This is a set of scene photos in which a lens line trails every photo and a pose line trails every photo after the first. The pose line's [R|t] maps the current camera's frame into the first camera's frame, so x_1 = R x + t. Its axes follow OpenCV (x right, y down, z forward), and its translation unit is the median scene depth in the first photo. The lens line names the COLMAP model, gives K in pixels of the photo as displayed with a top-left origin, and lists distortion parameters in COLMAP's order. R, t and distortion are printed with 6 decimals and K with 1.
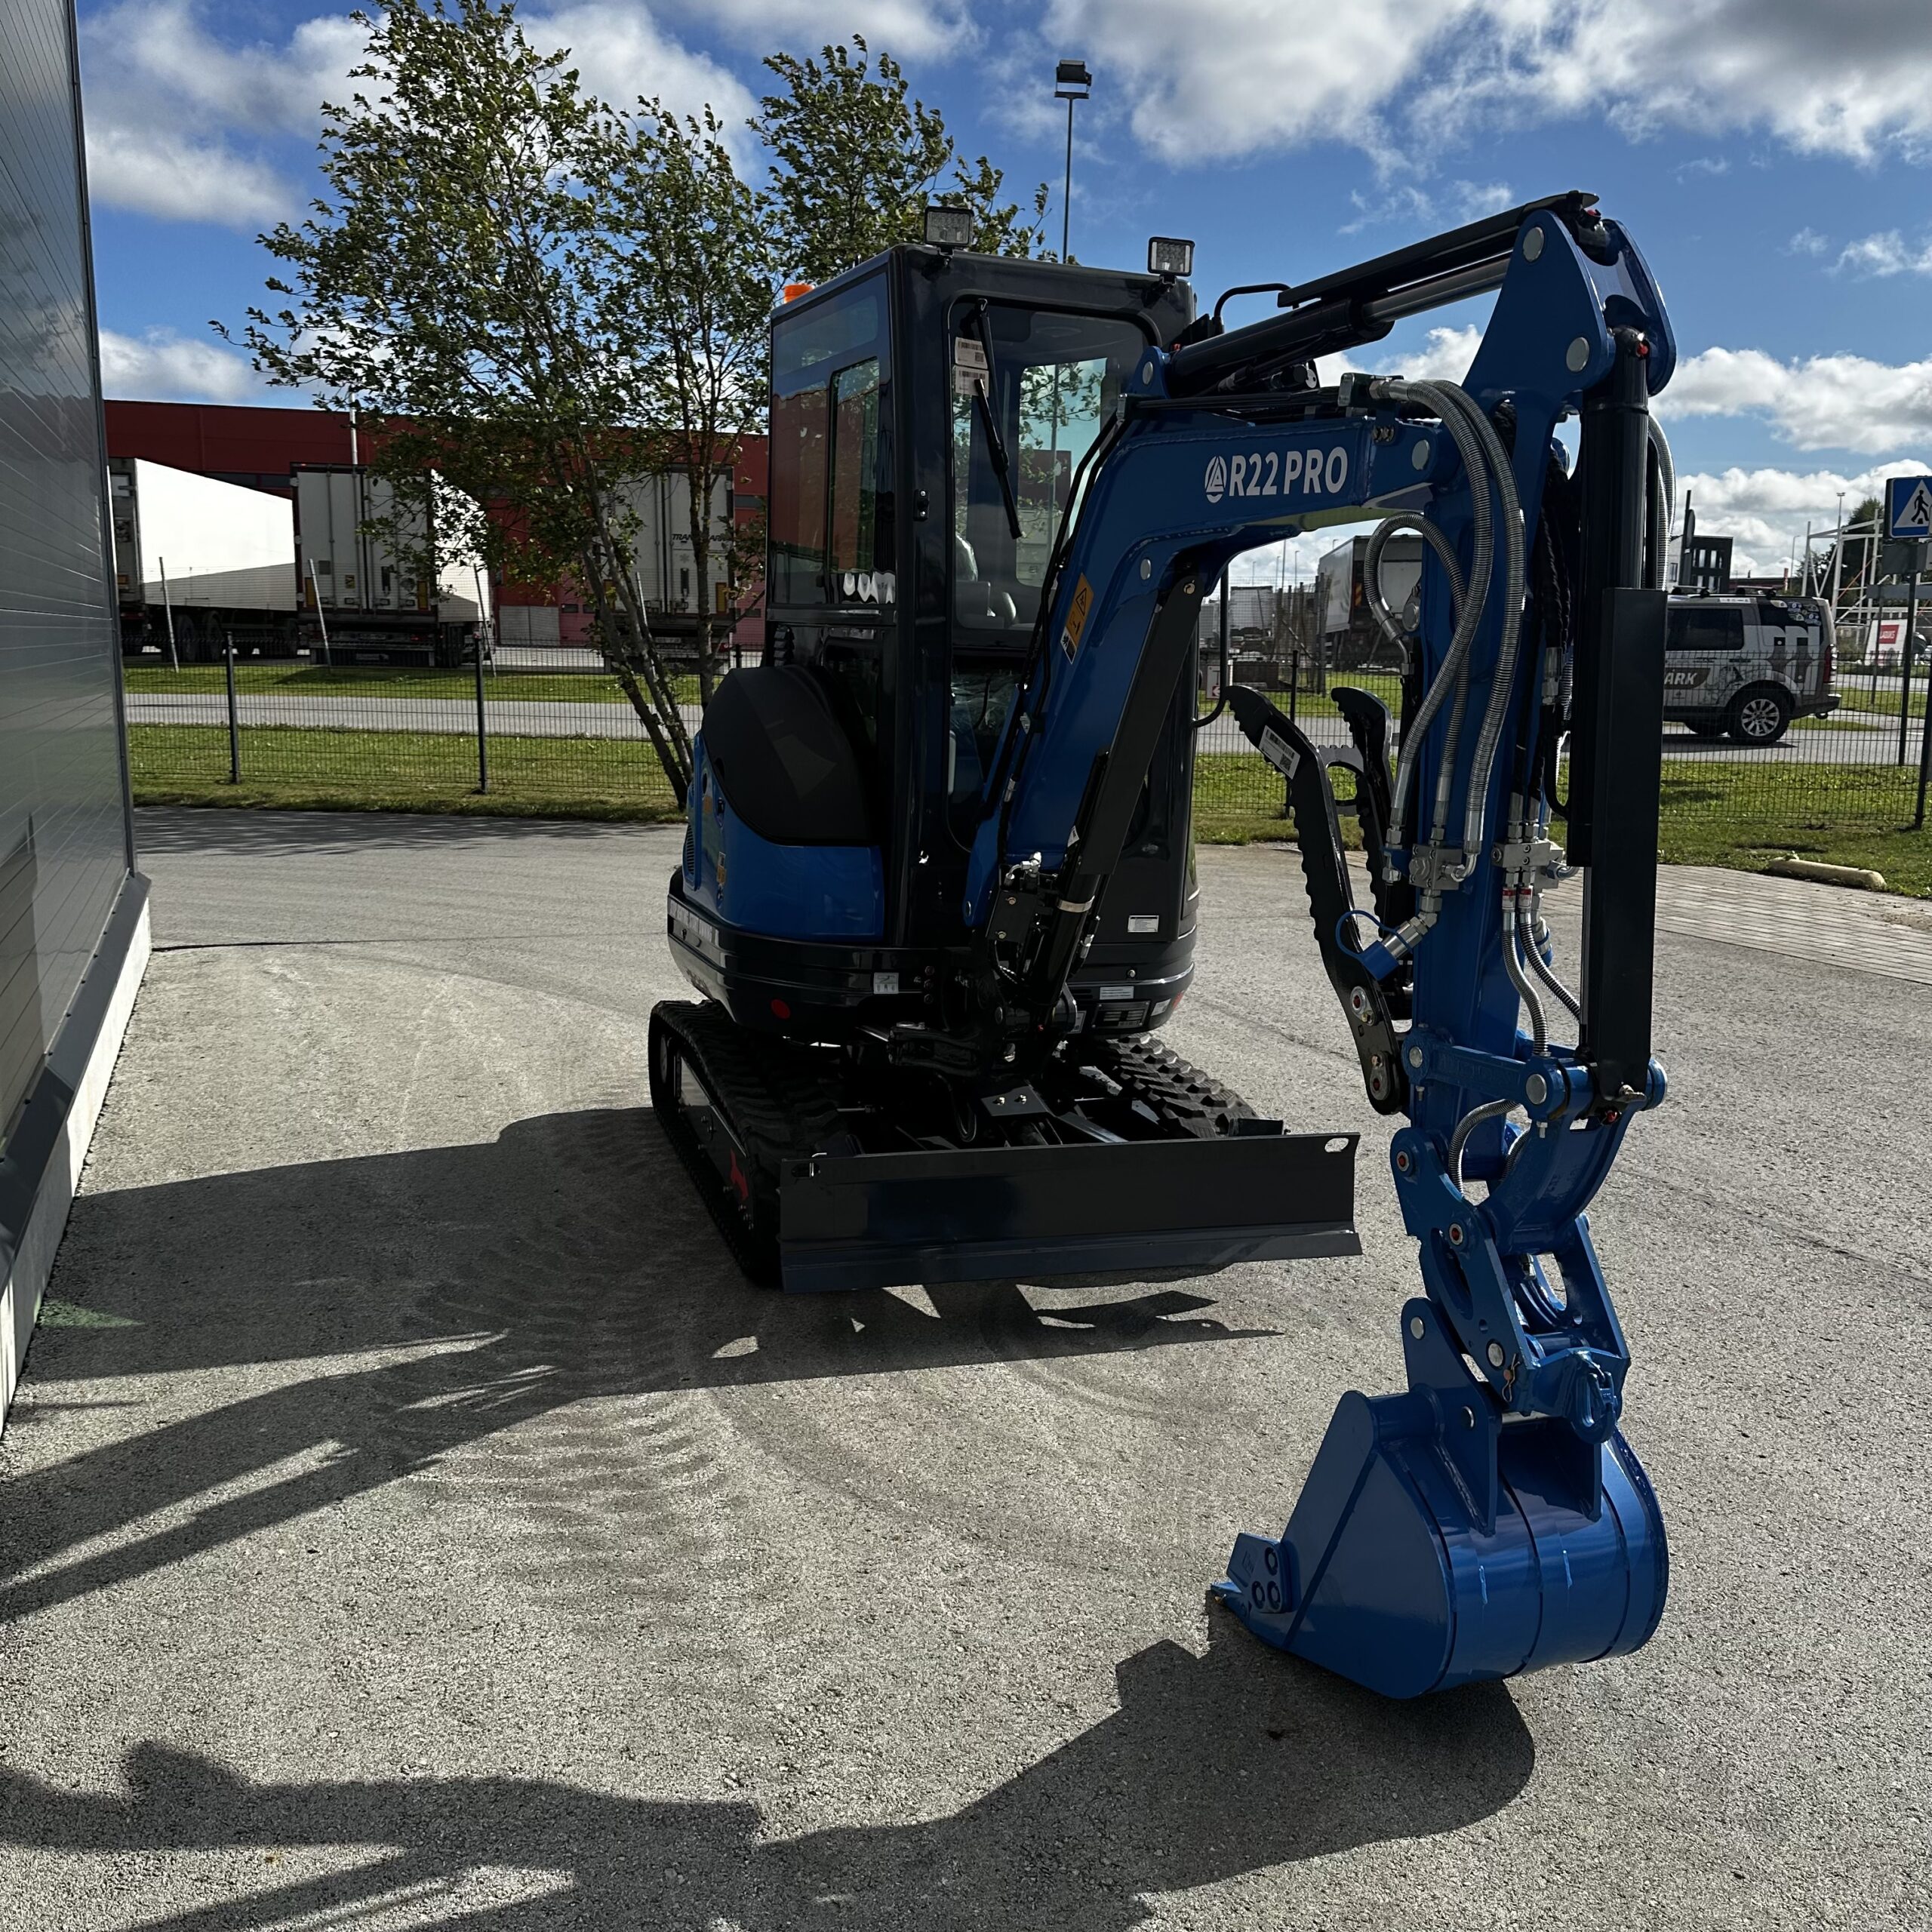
lens RADIAL K [[1767.5, 0, 966.0], [0, 1767.5, 966.0], [0, 0, 1]] dist [0.169082, -0.307845]
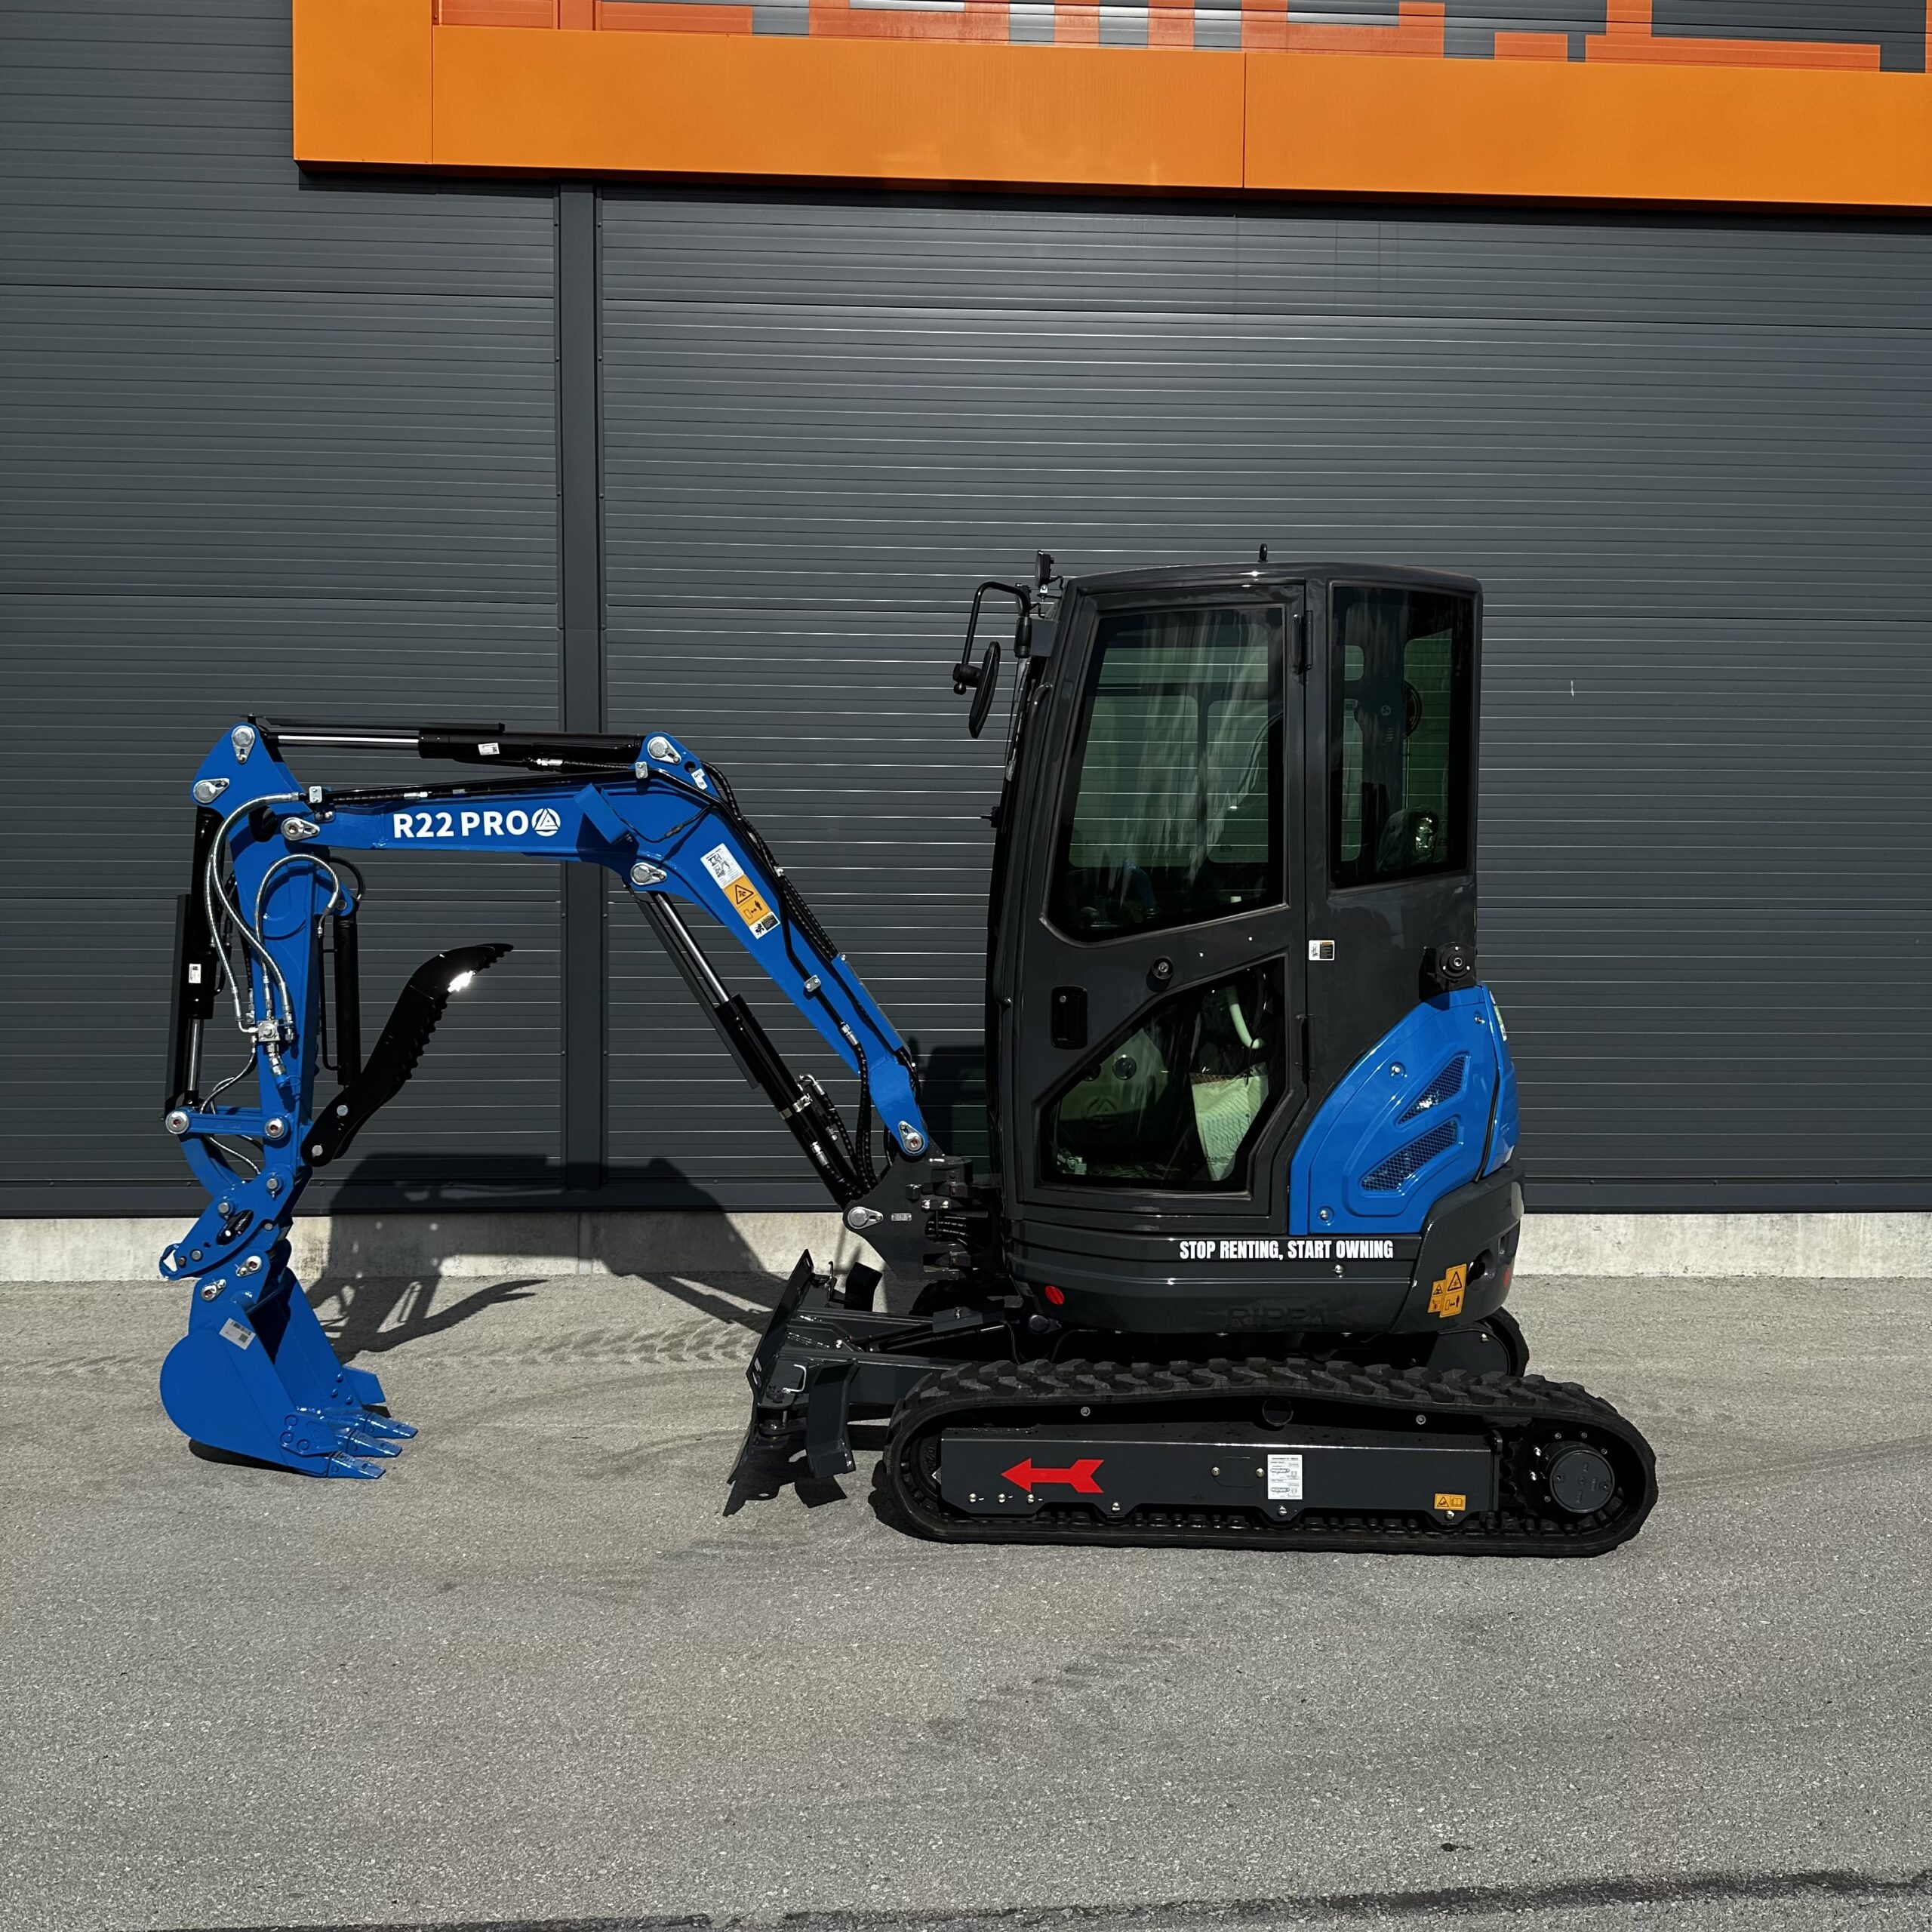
lens RADIAL K [[1767.5, 0, 966.0], [0, 1767.5, 966.0], [0, 0, 1]] dist [0.169082, -0.307845]
pose [[-0.297902, 0.026685, -0.954223, 1.331047], [-0.180507, 0.980001, 0.083759, -0.287950], [0.937375, 0.197196, -0.287127, 1.532474]]
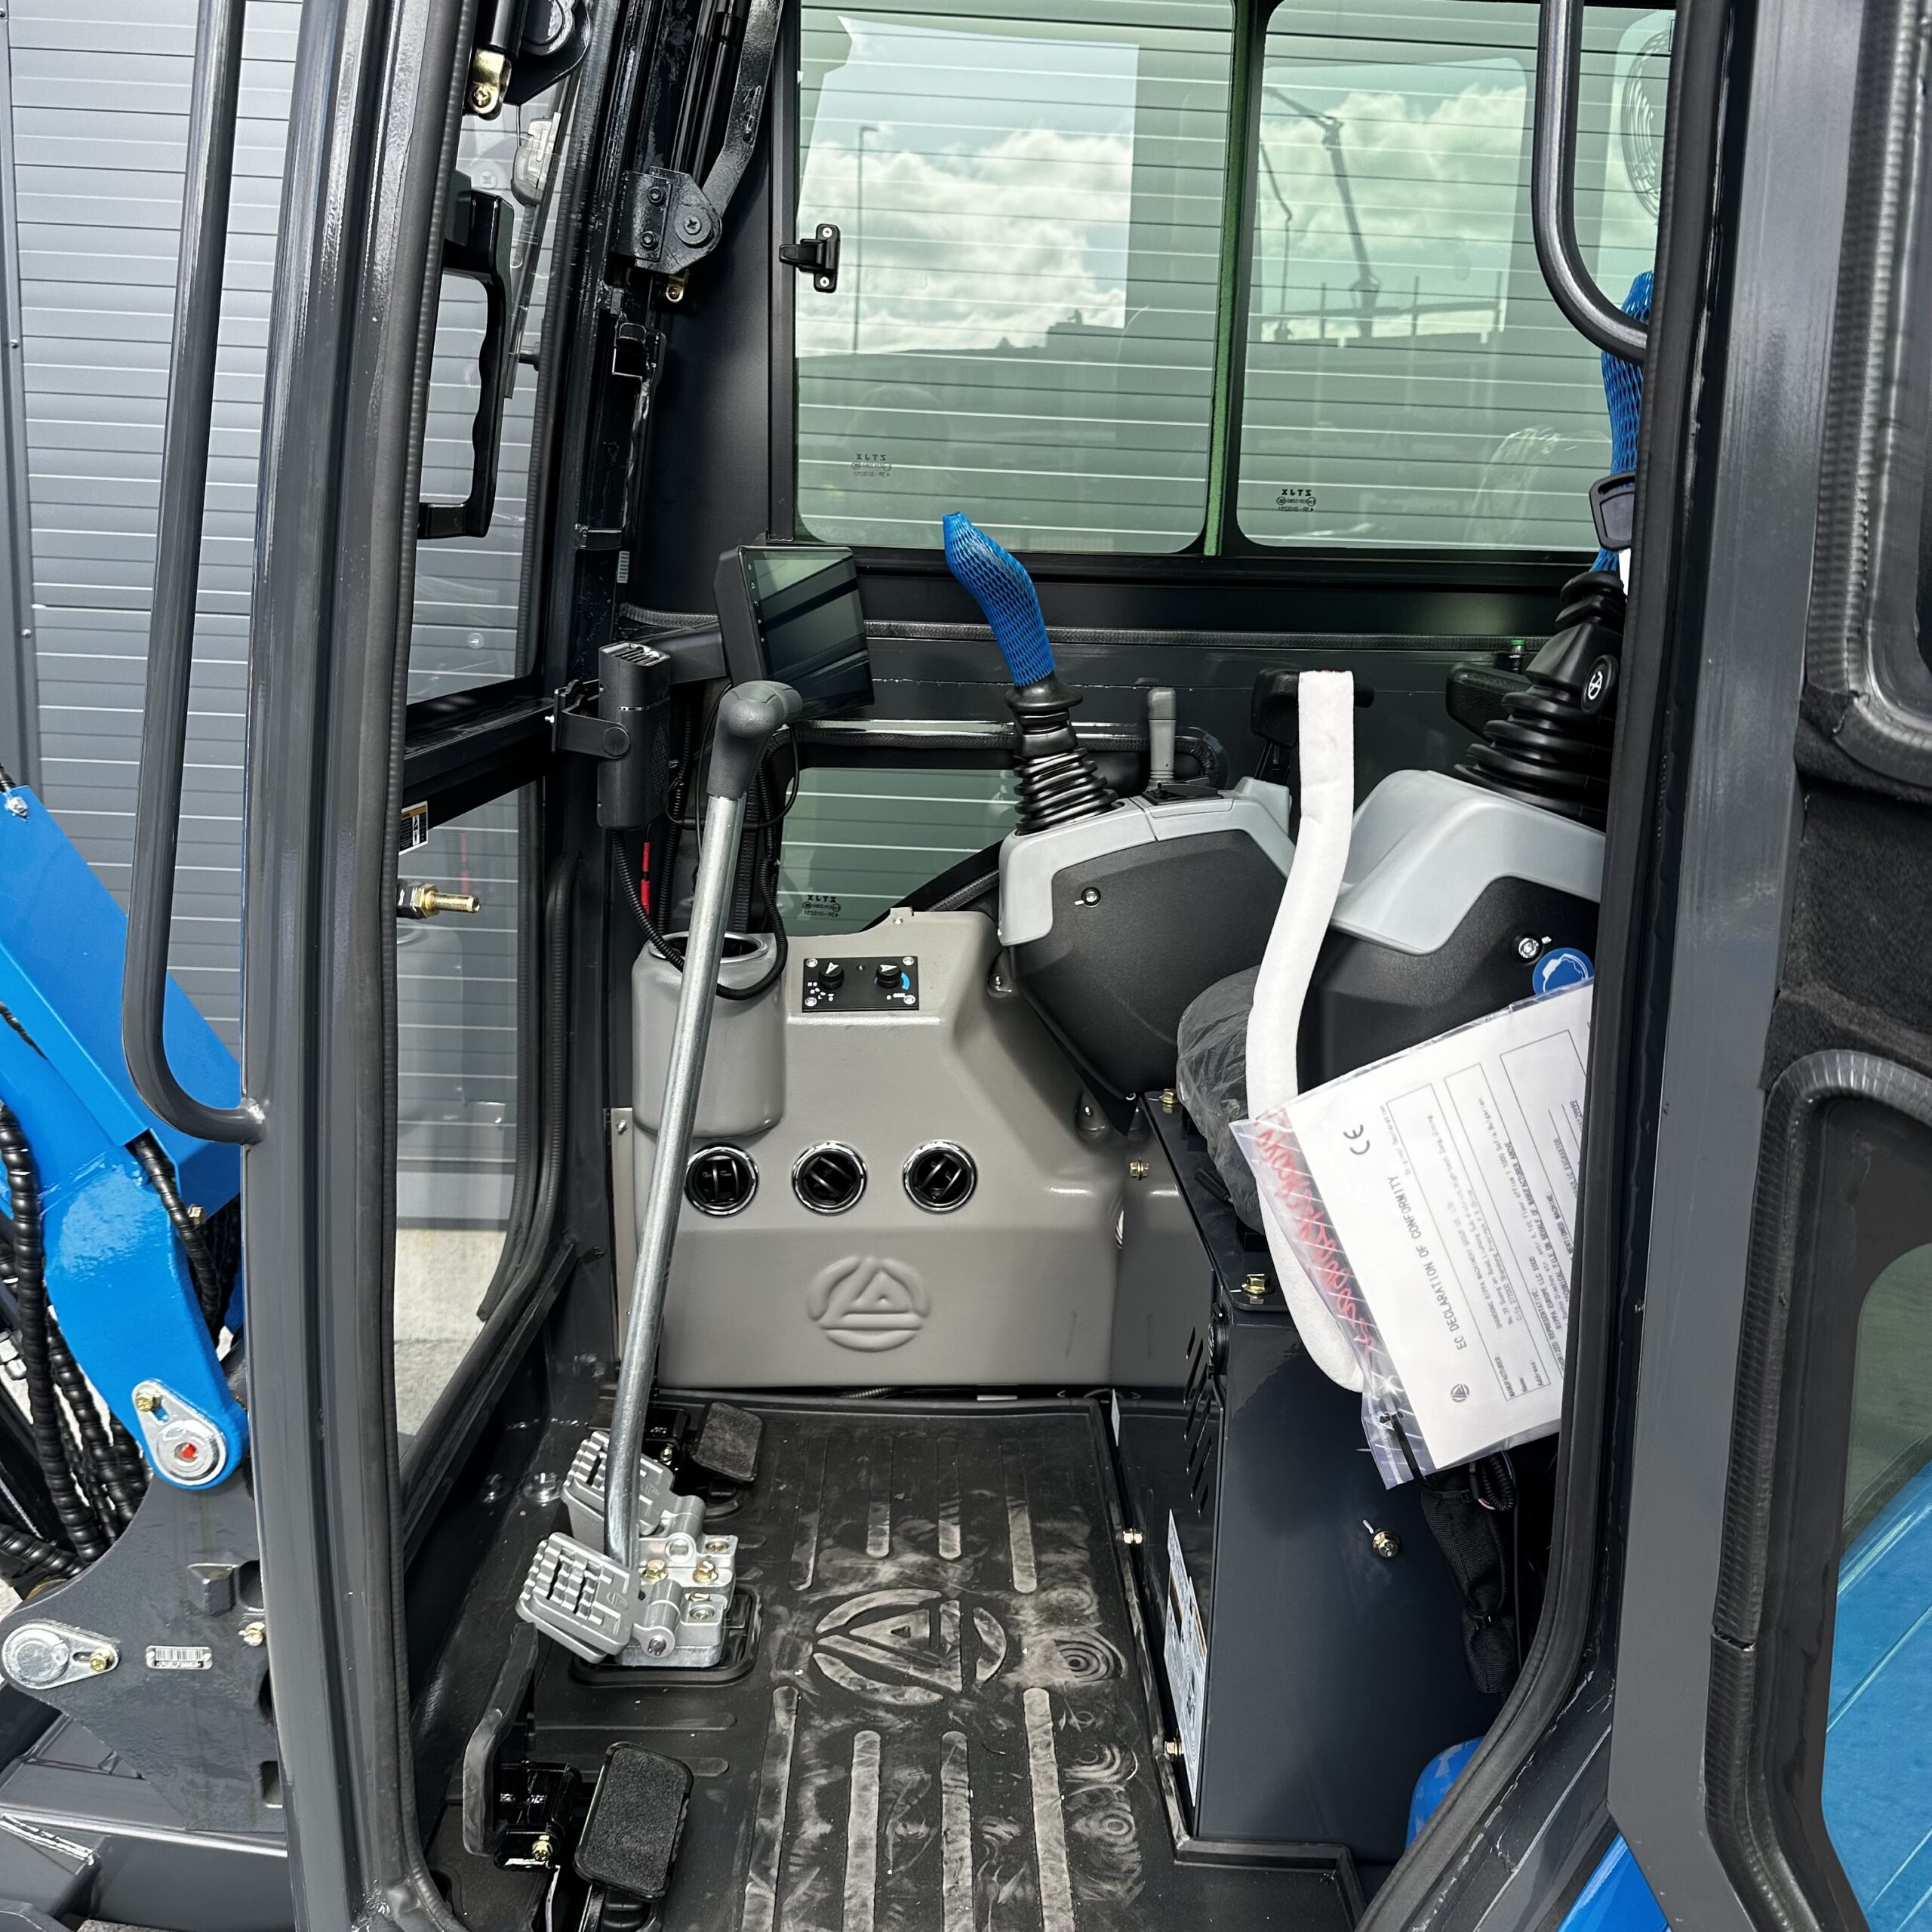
lens RADIAL K [[1945.6, 0, 809.1], [0, 1945.6, 961.1], [0, 0, 1]] dist [0.199432, -0.549127]
pose [[-0.314781, 0.142183, -0.938454, 0.427783], [-0.213543, 0.952761, 0.215978, -0.269535], [0.924831, 0.268386, -0.269549, 1.356457]]
